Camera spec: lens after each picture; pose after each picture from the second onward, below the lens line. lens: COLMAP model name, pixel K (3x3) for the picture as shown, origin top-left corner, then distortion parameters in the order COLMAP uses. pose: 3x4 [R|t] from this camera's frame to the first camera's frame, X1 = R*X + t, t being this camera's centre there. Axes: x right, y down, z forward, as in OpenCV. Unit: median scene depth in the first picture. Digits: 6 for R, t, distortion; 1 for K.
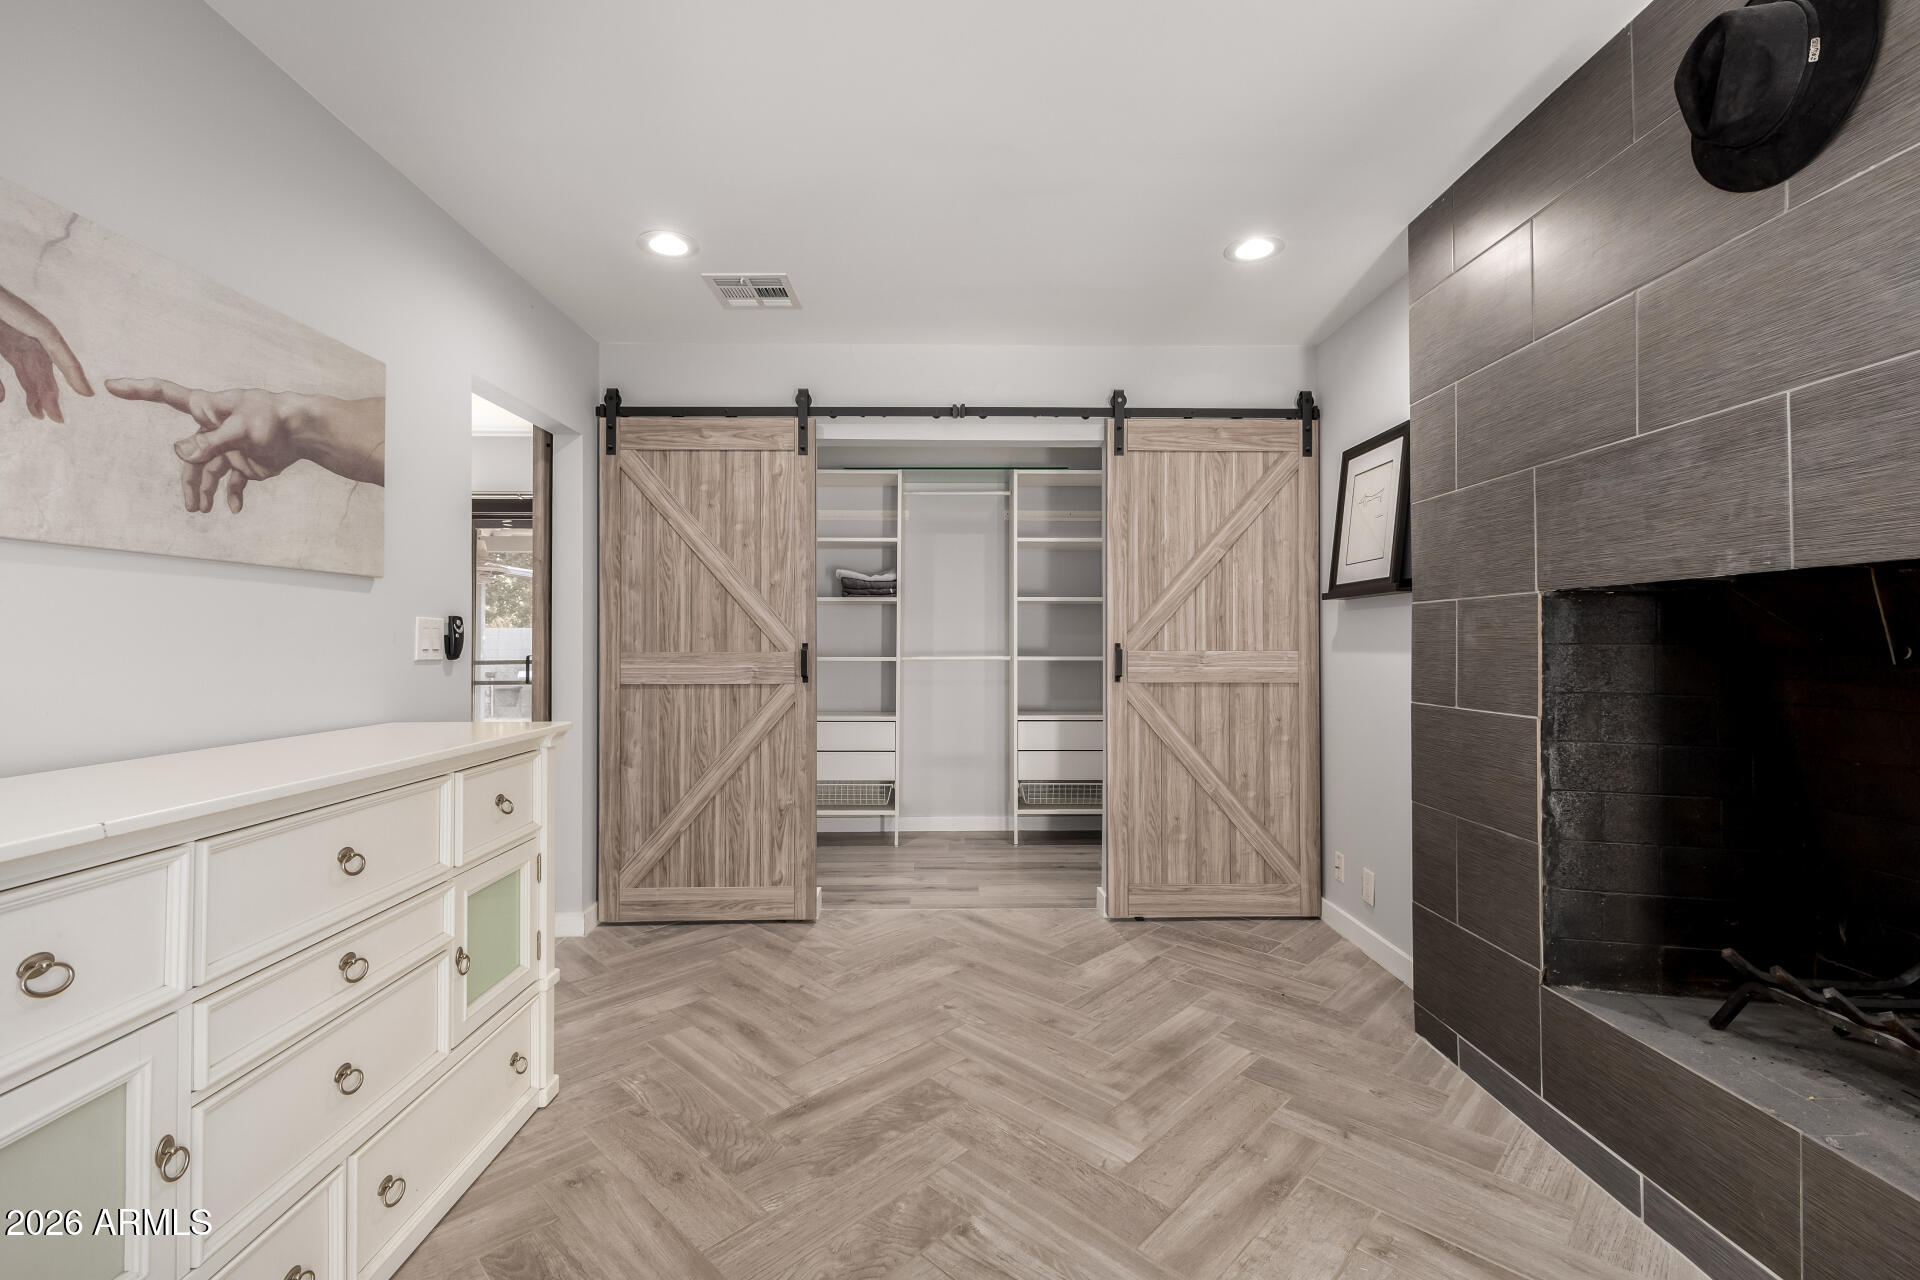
lens RADIAL K [[826.4, 0, 971.7], [0, 826.4, 638.9], [0, 0, 1]] dist [0.014460, -0.004452]
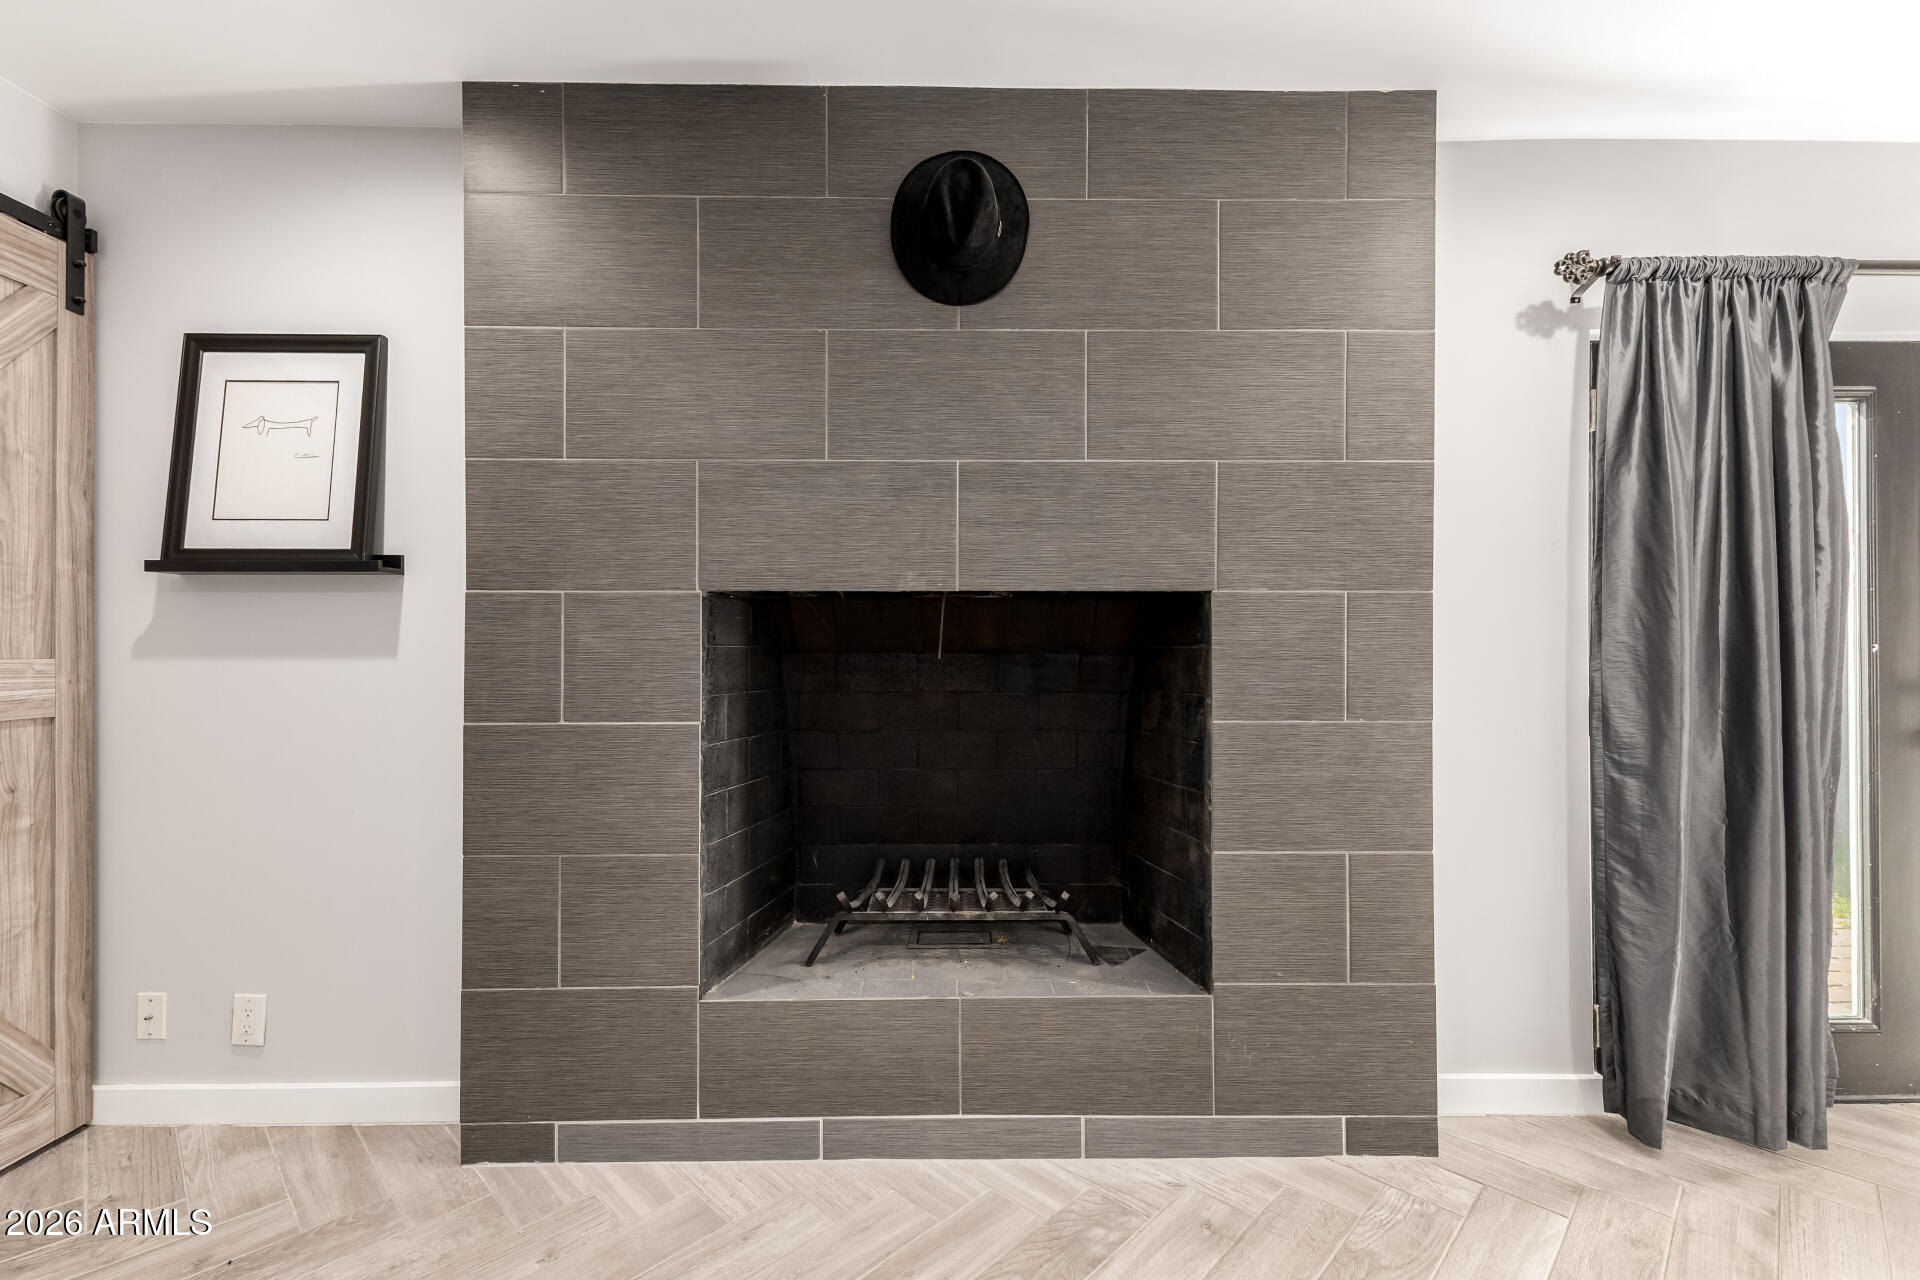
lens RADIAL K [[826.4, 0, 971.7], [0, 826.4, 638.9], [0, 0, 1]] dist [0.014460, -0.004452]
pose [[0.014343, 0.005746, 0.999881, -0.268946], [-0.004354, 0.999974, -0.005684, 0.002762], [-0.999888, -0.004272, 0.014368, 0.676030]]
